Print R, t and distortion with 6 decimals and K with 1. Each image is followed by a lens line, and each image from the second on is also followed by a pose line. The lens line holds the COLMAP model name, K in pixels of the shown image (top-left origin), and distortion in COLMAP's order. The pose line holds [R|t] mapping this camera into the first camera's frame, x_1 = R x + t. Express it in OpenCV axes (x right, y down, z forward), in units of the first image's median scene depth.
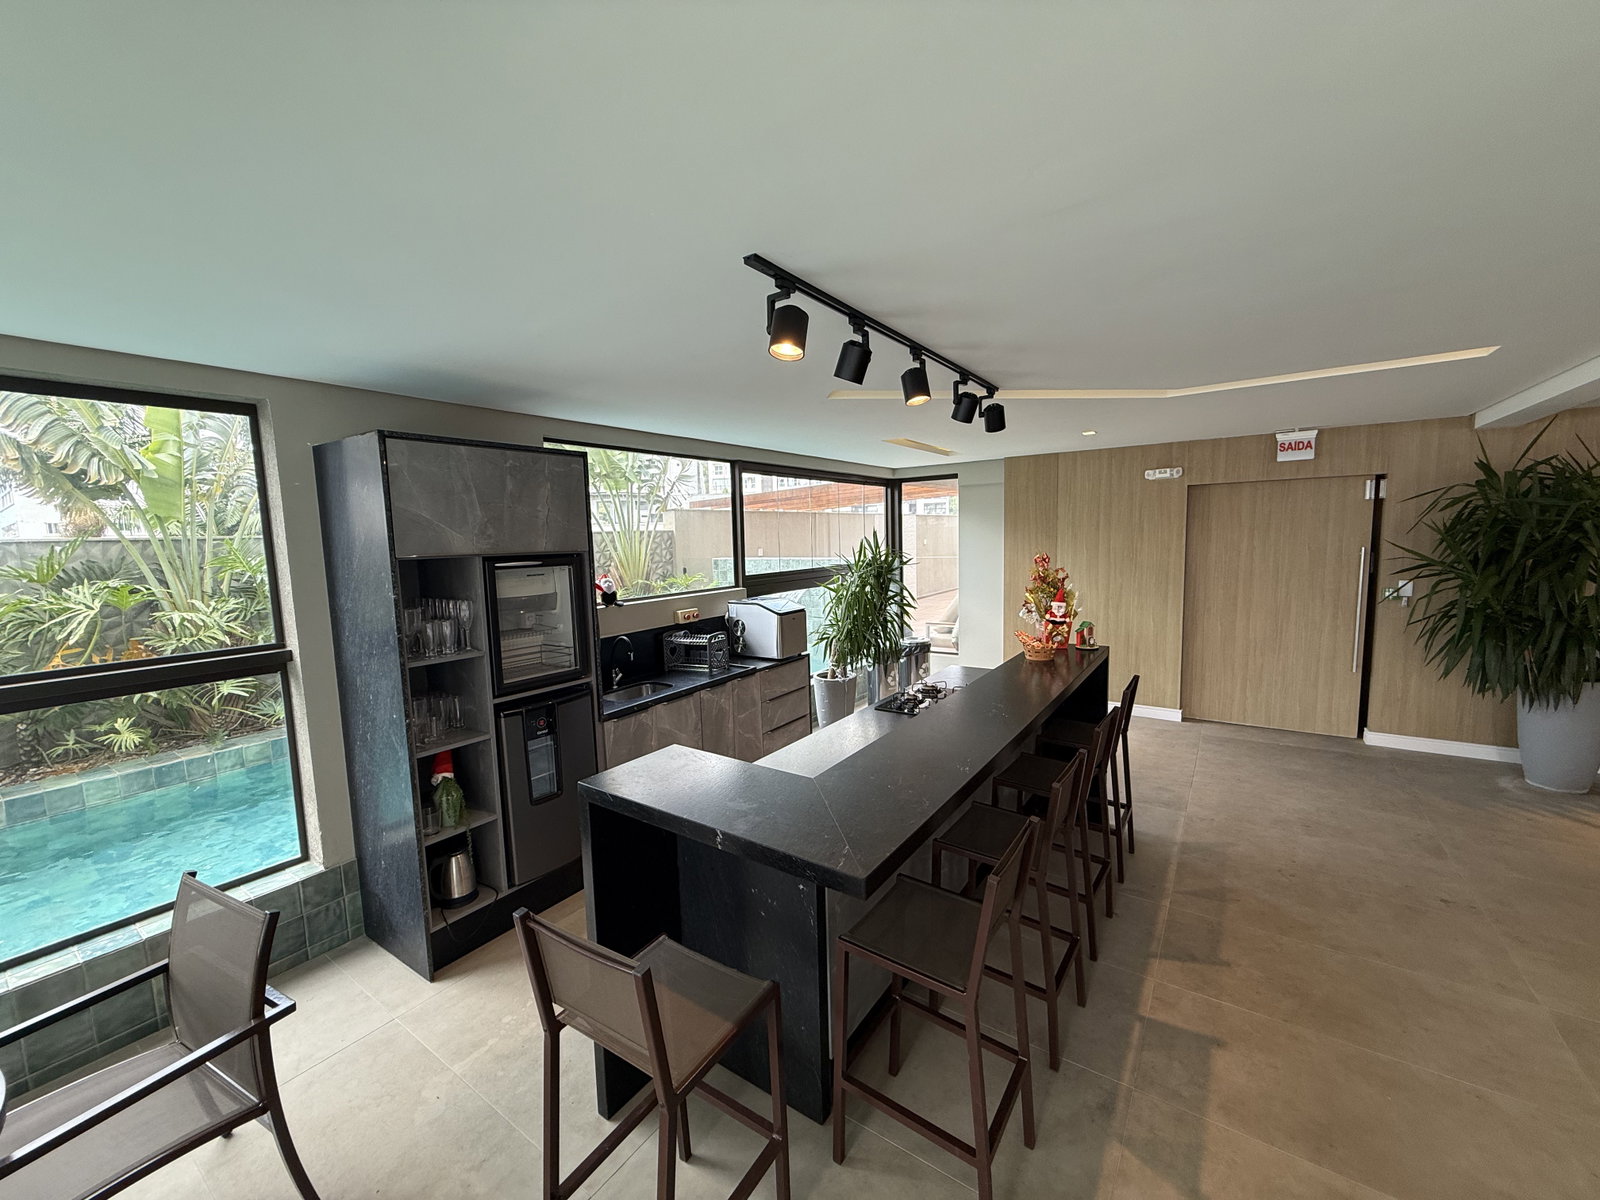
lens RADIAL K [[640.4, 0, 796.2], [0, 640.4, 608.5], [0, 0, 1]] dist [0.001189, -0.000055]
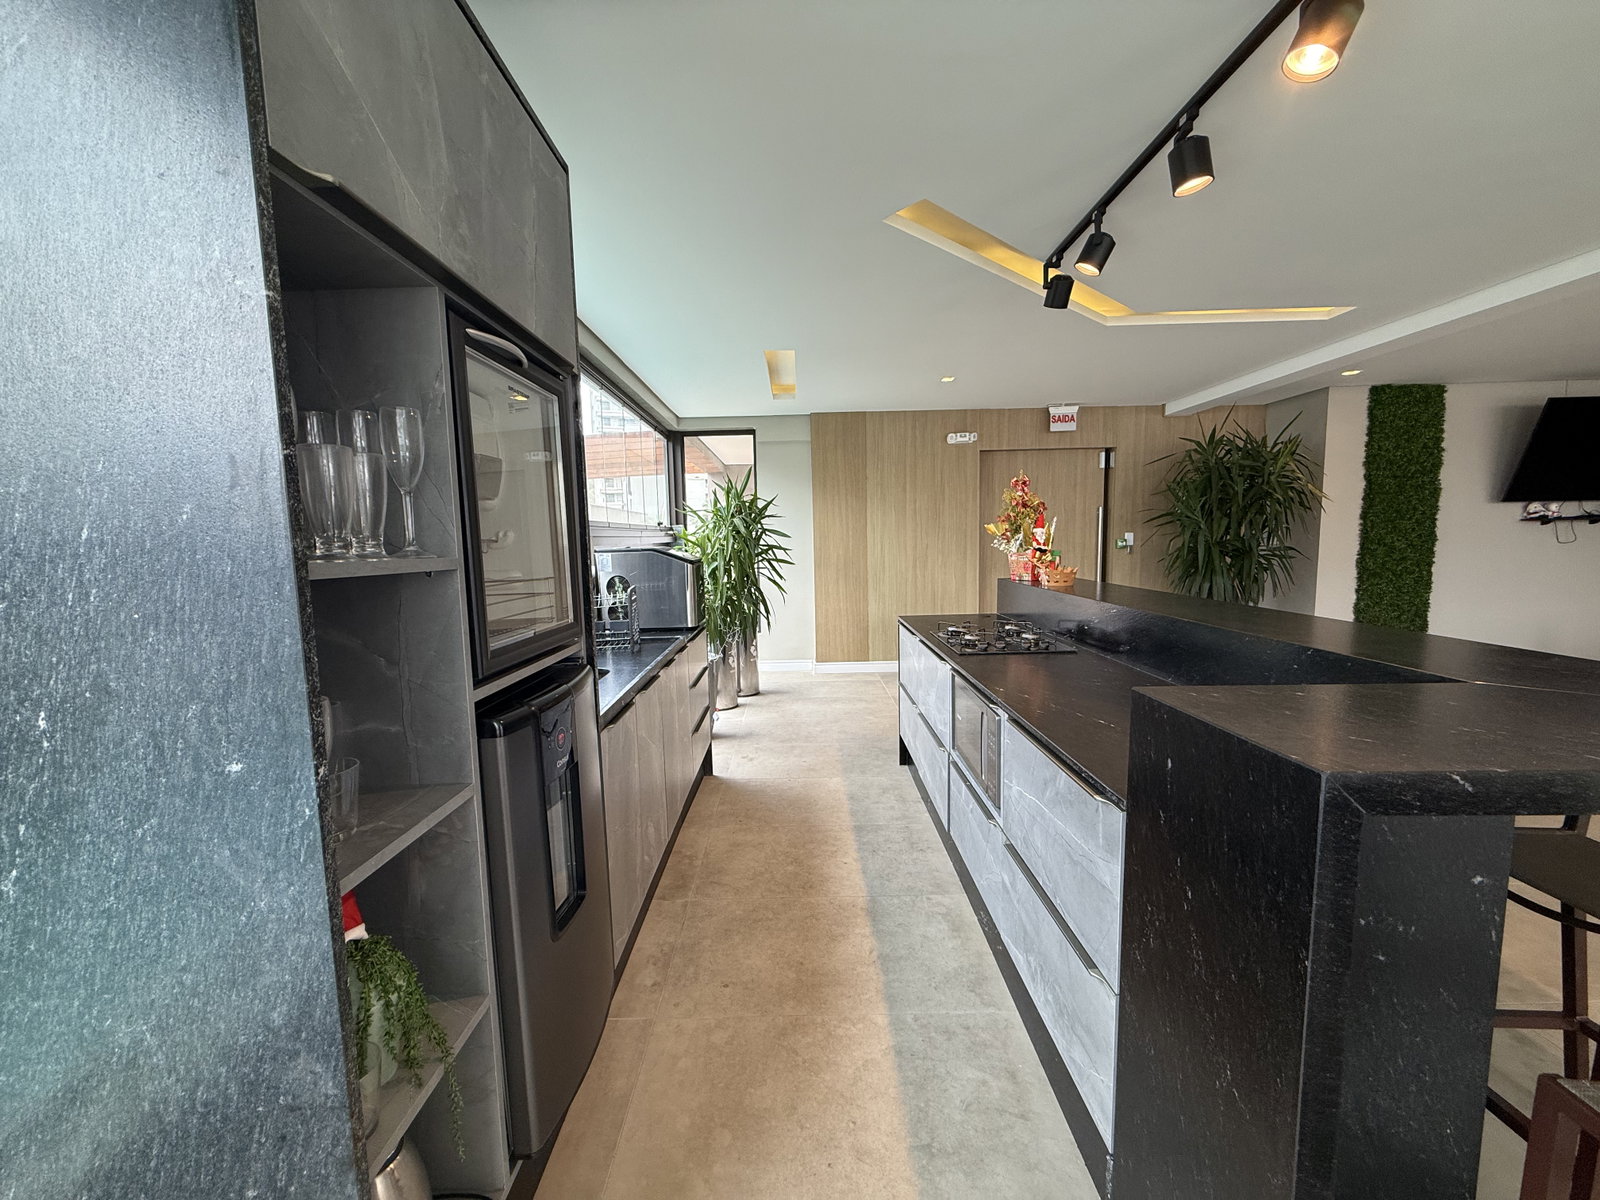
lens RADIAL K [[640.4, 0, 805.0], [0, 640.4, 606.0], [0, 0, 1]] dist [0.001189, -0.000055]
pose [[0.815778, -0.052633, 0.575965, -0.313699], [0.066694, 0.997768, -0.003284, 0.063794], [-0.574506, 0.041092, 0.817468, 0.344633]]
